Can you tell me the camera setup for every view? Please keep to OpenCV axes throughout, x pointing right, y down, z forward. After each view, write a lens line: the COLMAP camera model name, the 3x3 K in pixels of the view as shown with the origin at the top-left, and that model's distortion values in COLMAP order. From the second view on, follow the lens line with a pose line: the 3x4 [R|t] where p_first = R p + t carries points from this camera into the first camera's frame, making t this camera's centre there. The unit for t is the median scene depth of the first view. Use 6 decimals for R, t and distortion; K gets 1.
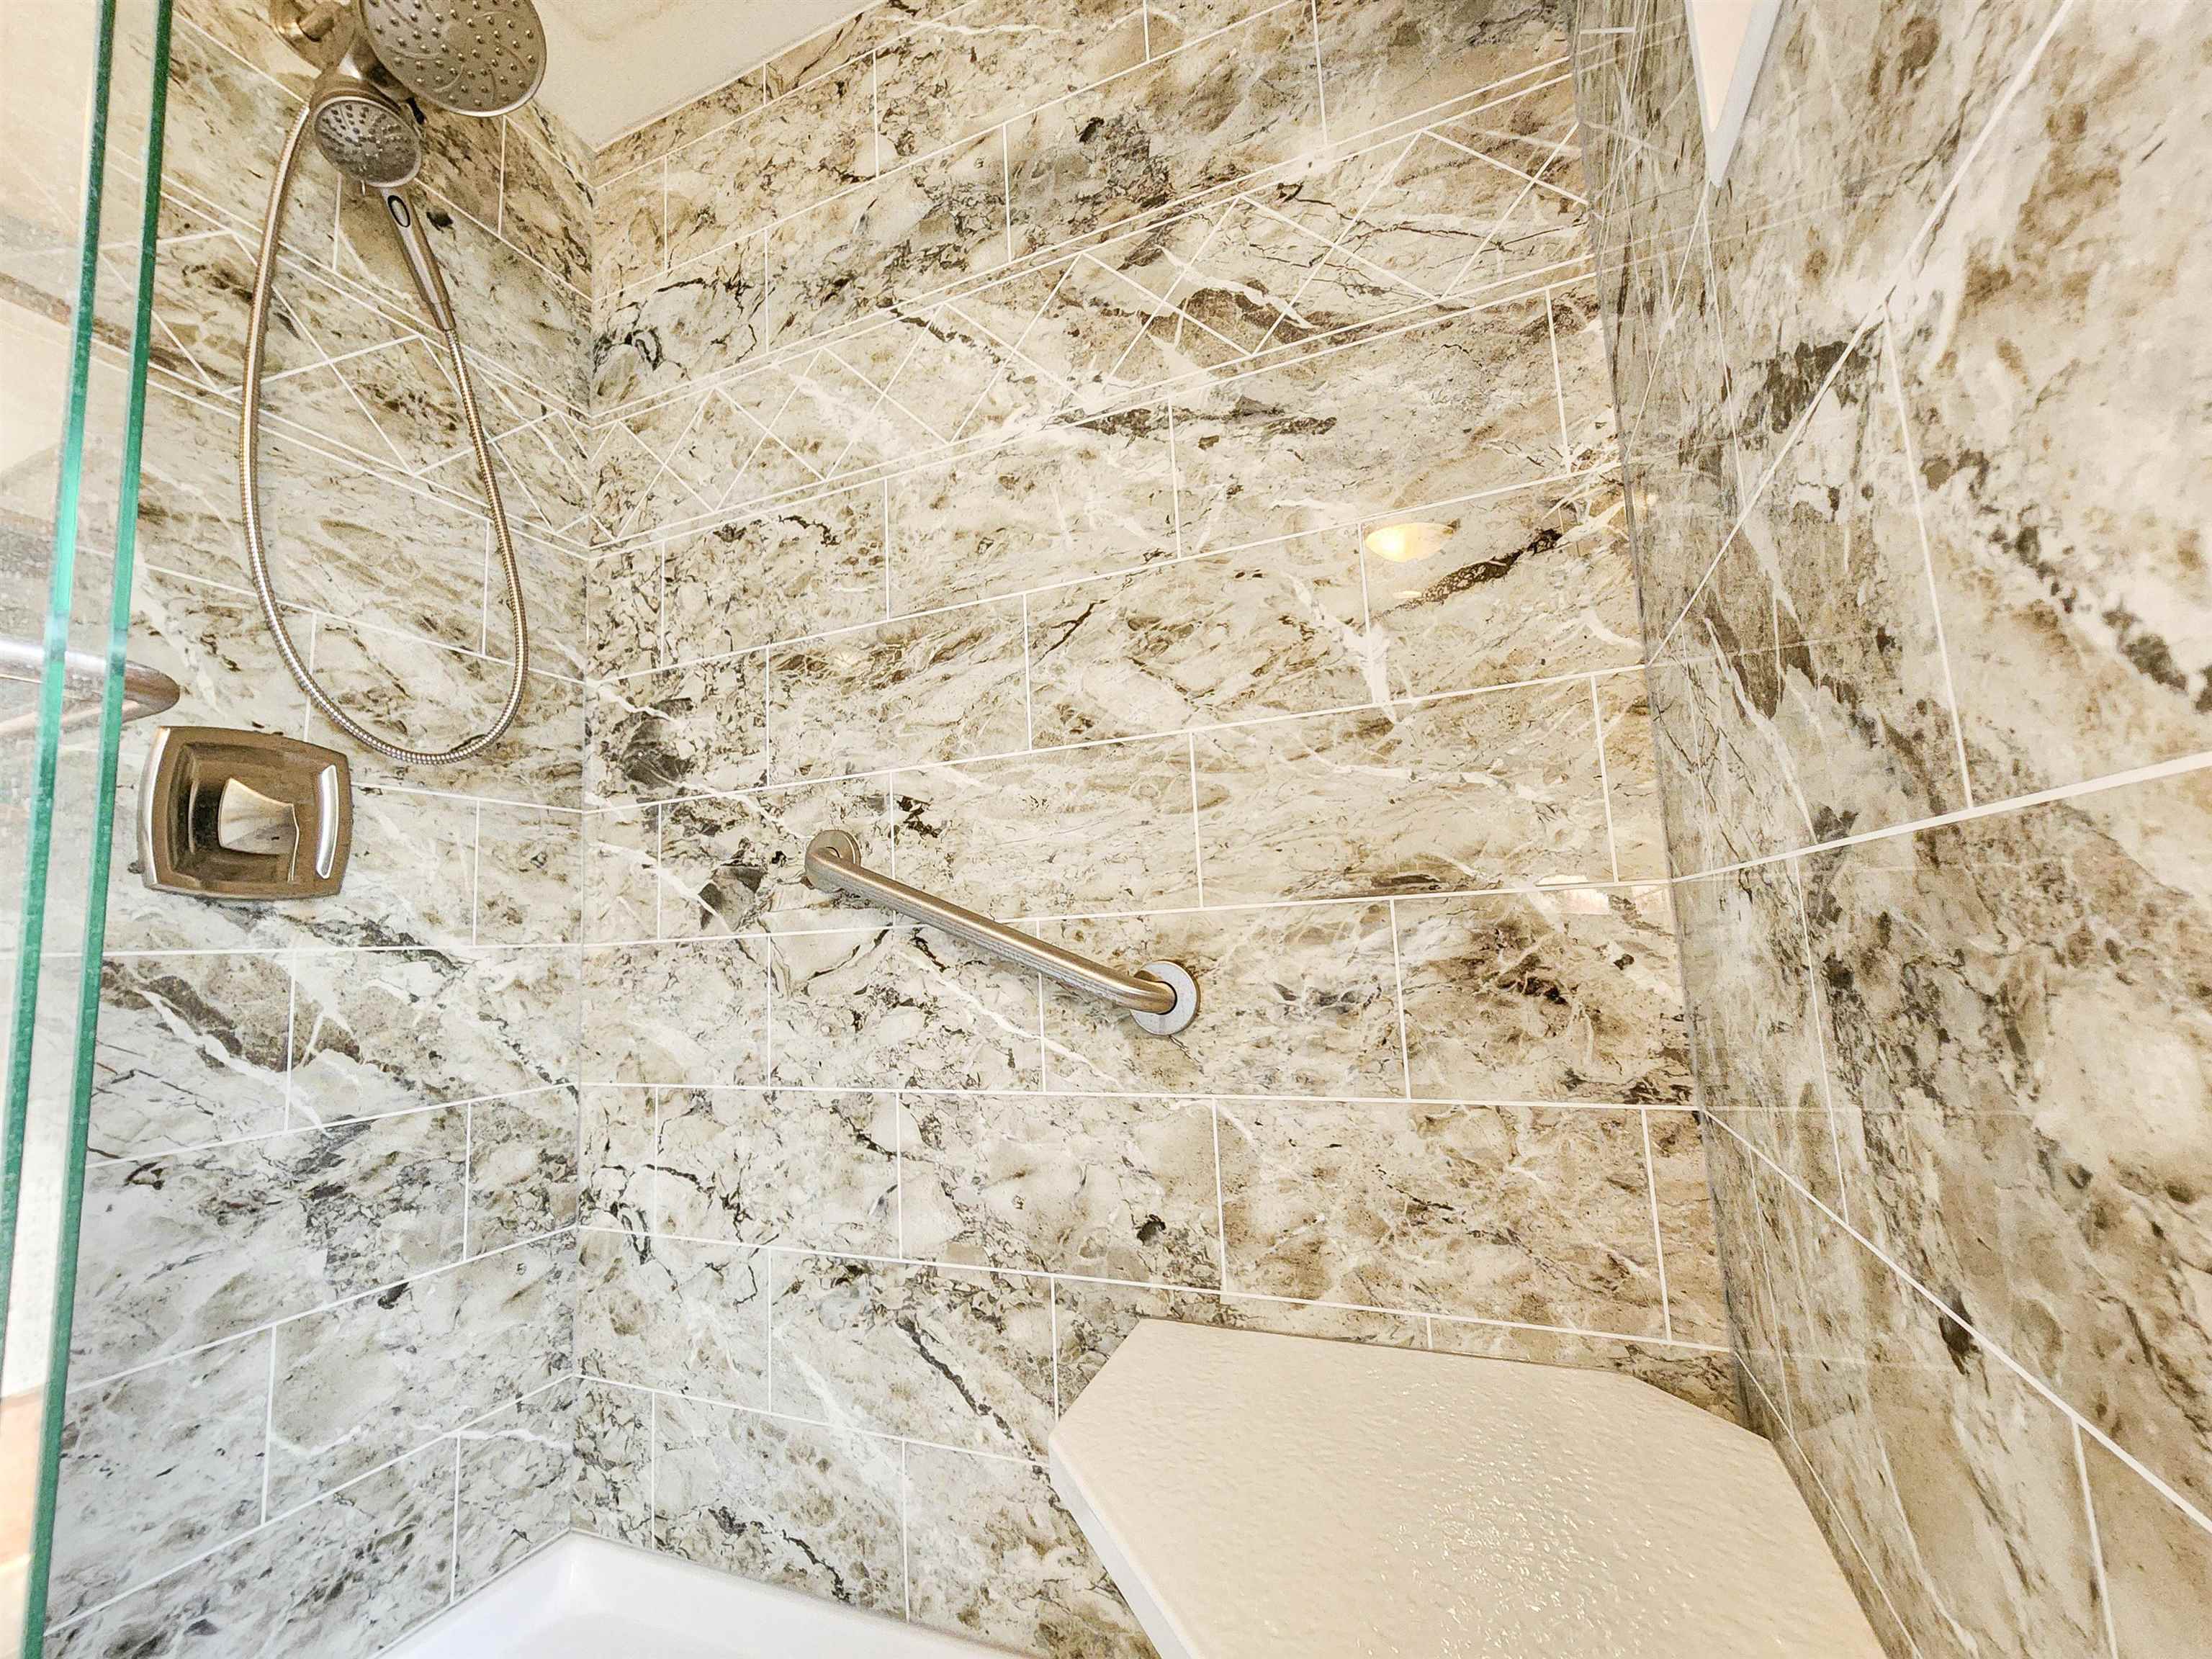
lens RADIAL K [[922.4, 0, 1076.3], [0, 922.4, 813.9], [0, 0, 1]] dist [-0.000630, 0.000823]
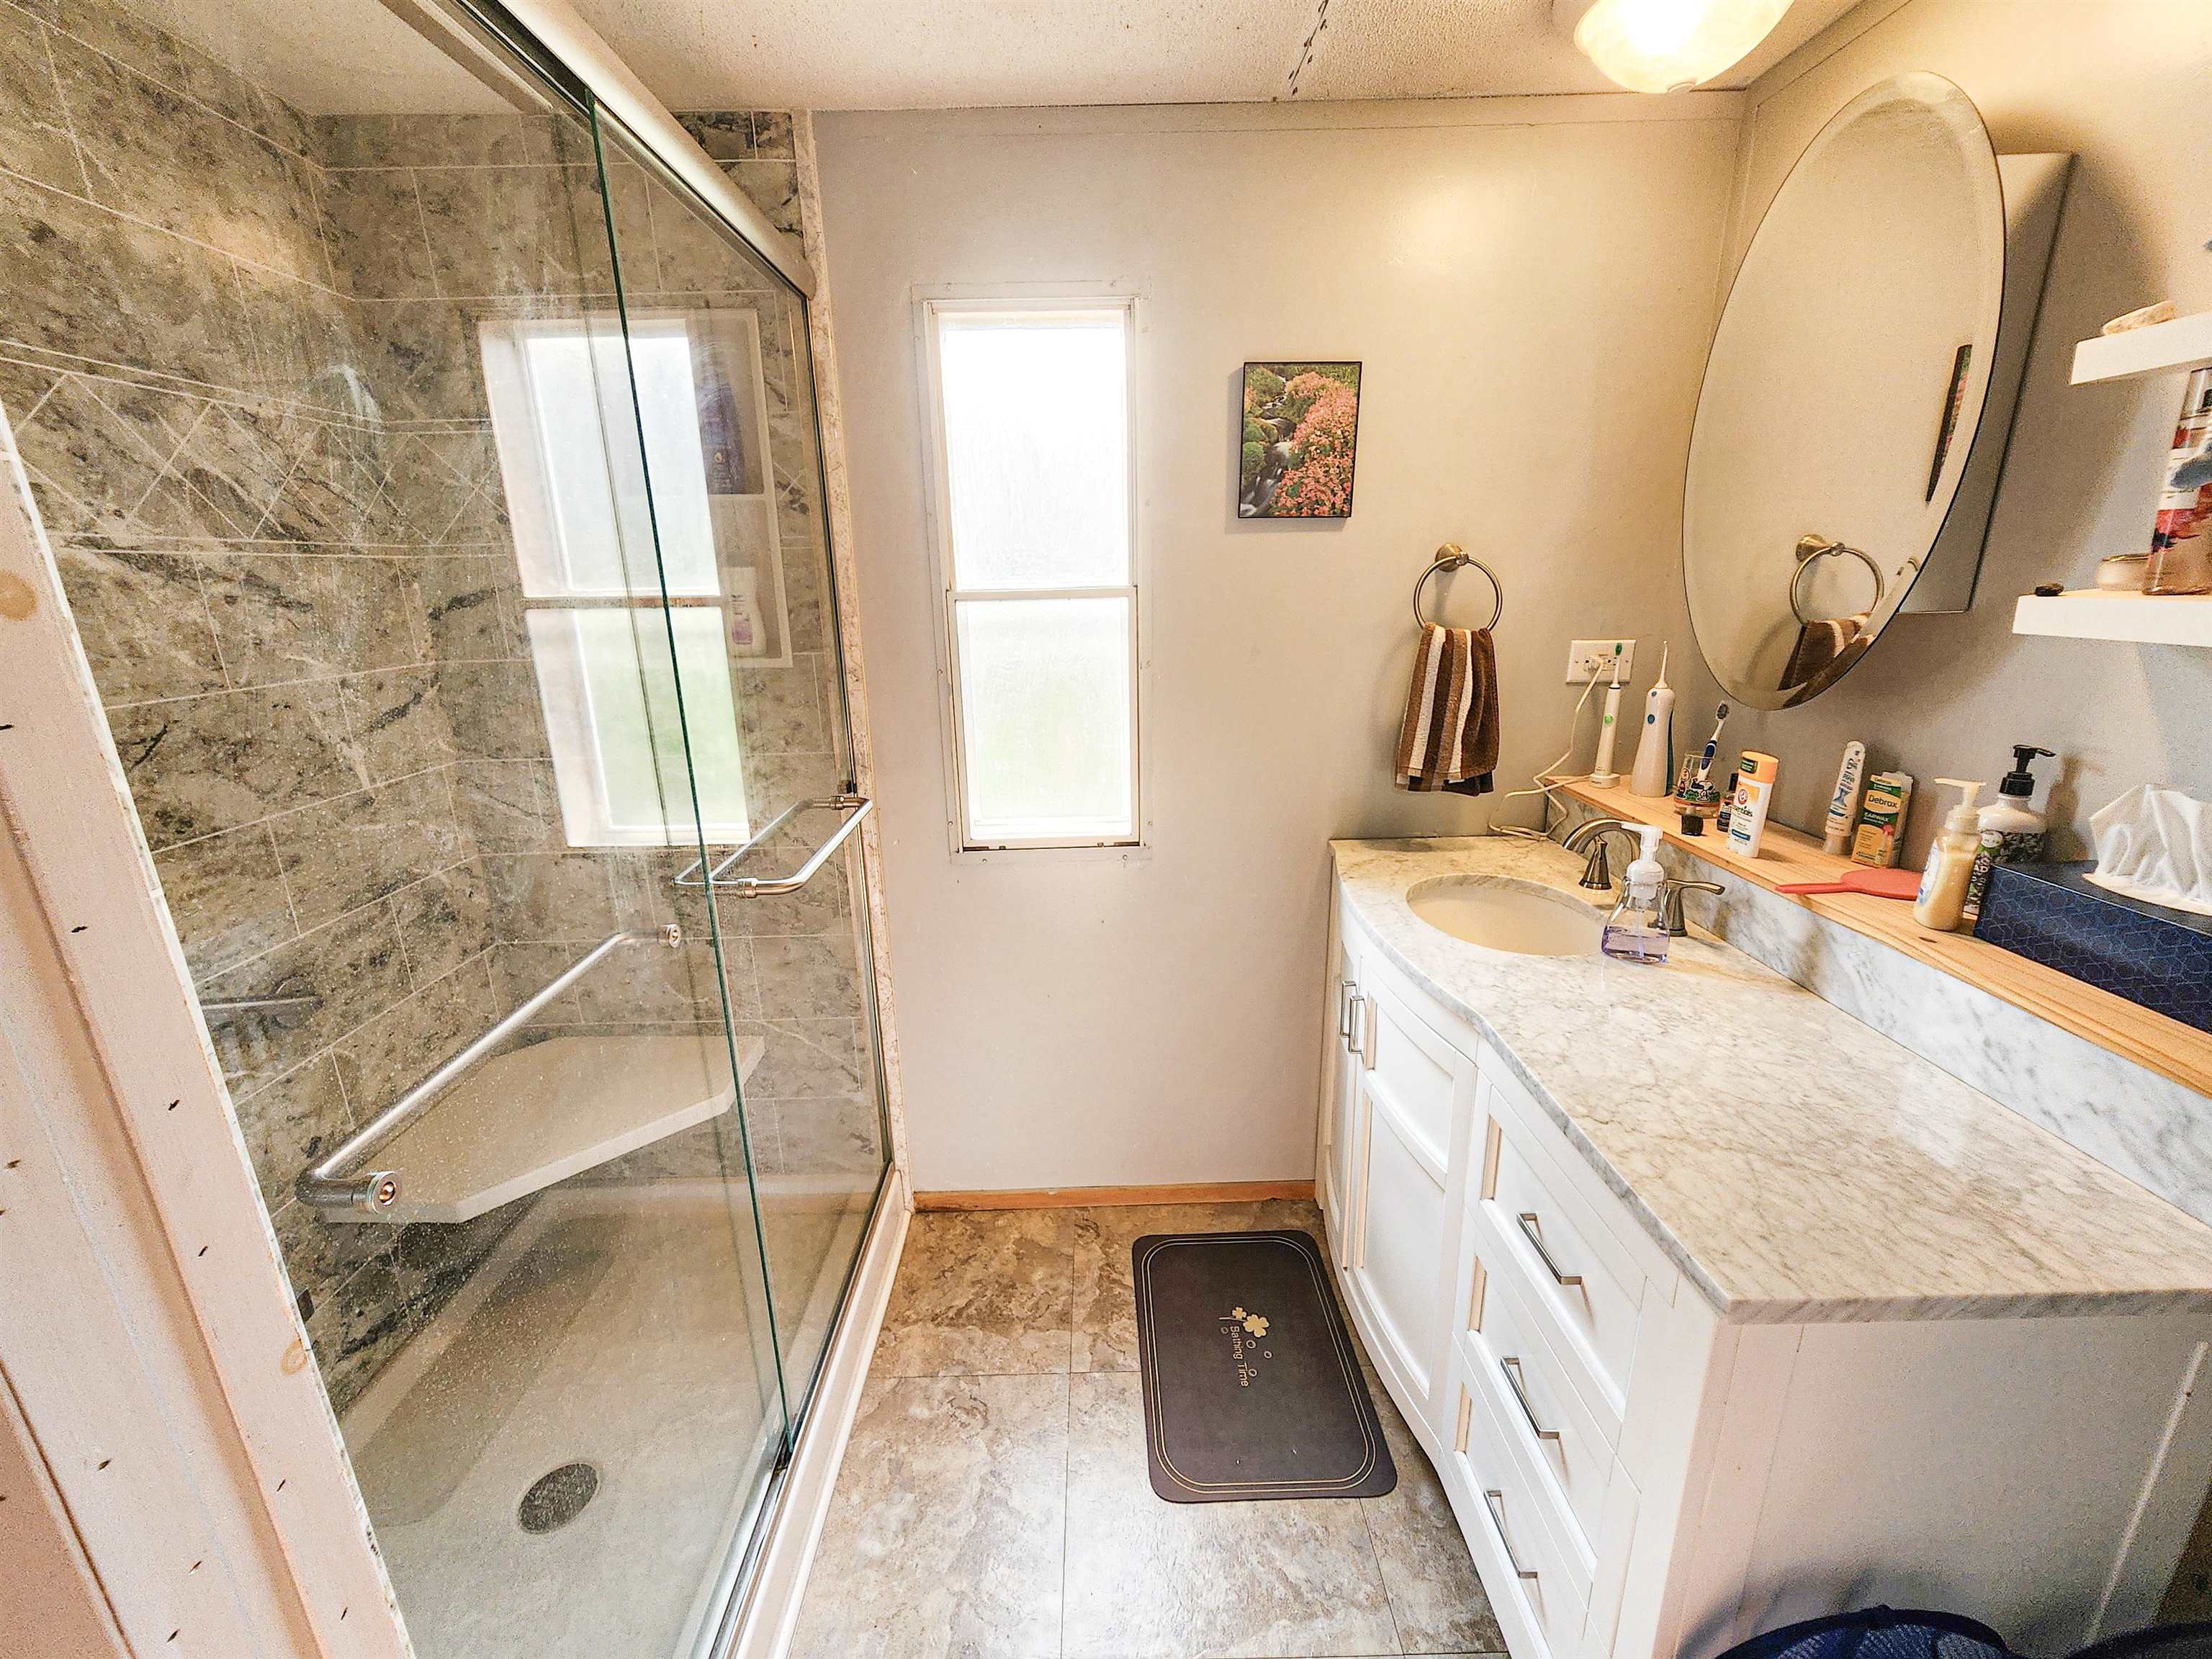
lens RADIAL K [[922.4, 0, 1104.3], [0, 922.4, 834.3], [0, 0, 1]] dist [-0.000630, 0.000823]
pose [[-0.406821, -0.198175, 0.891753, -1.604579], [-0.072397, 0.980109, 0.184783, -0.406387], [-0.910634, 0.010613, -0.413077, 0.407278]]
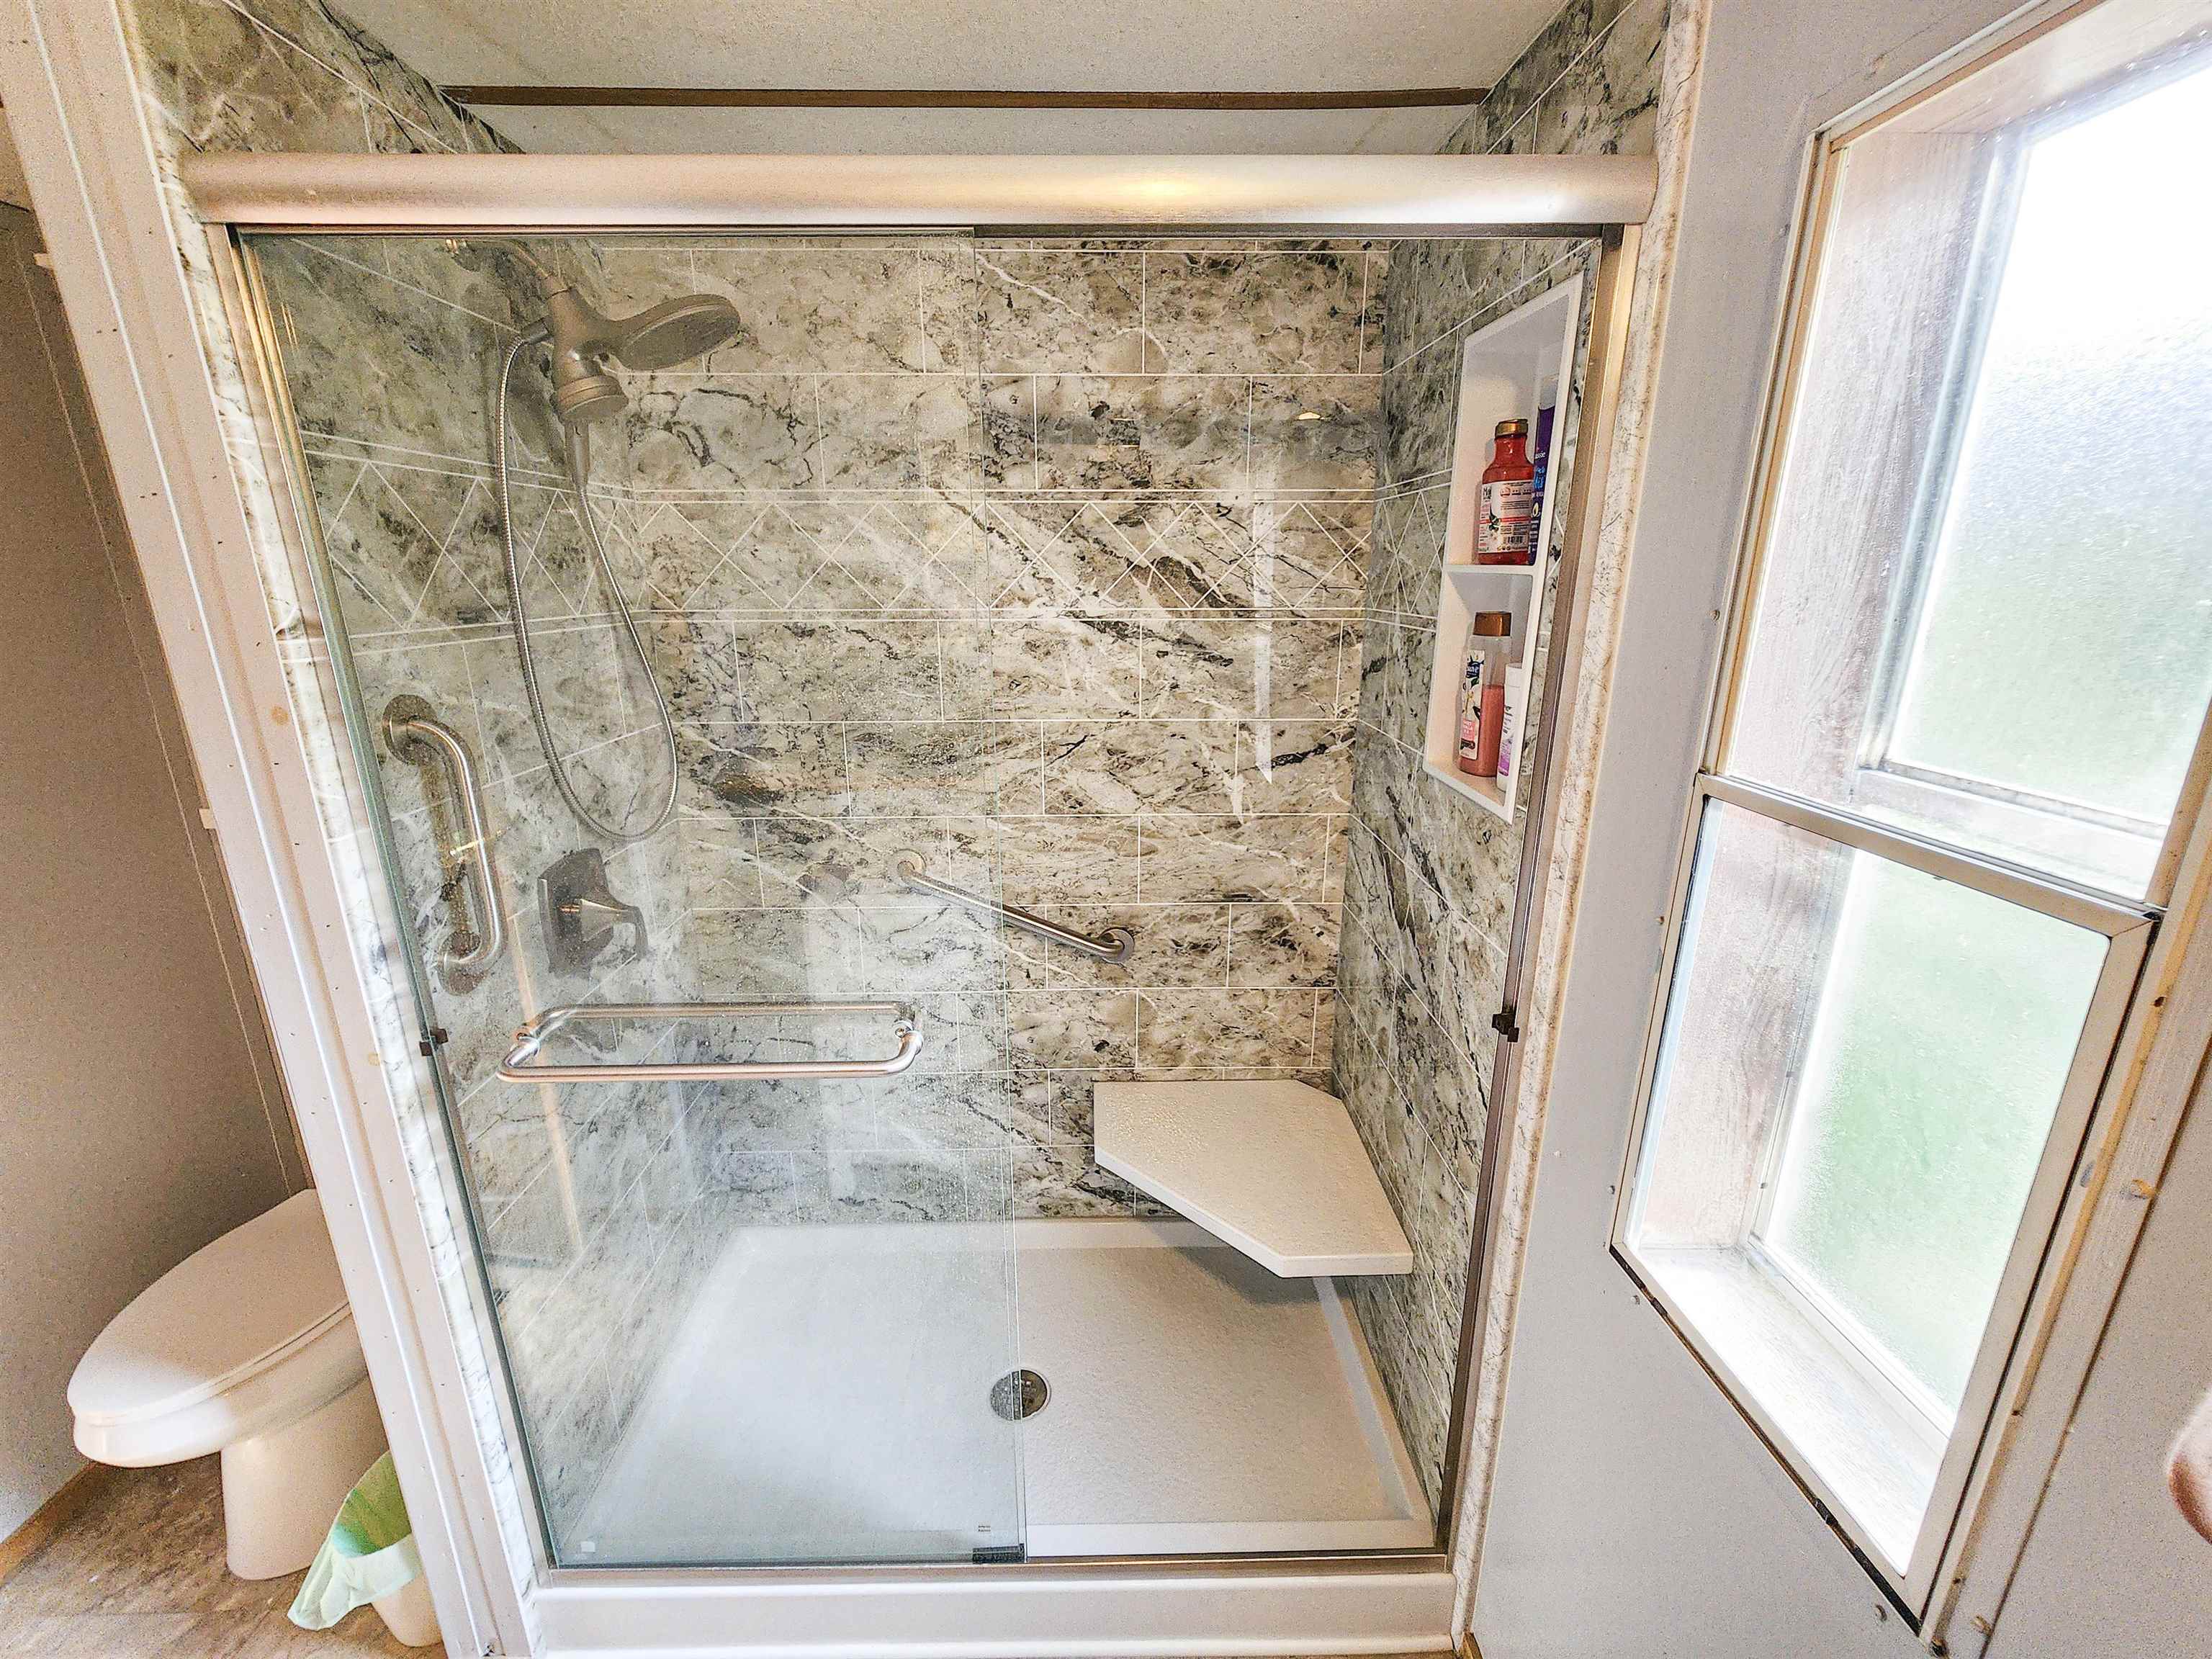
lens RADIAL K [[922.4, 0, 1094.4], [0, 922.4, 828.3], [0, 0, 1]] dist [-0.000630, 0.000823]
pose [[0.912911, -0.071044, 0.401927, -0.691794], [-0.087895, 0.927412, 0.363568, -0.715552], [-0.398581, -0.367232, 0.840401, -0.529045]]
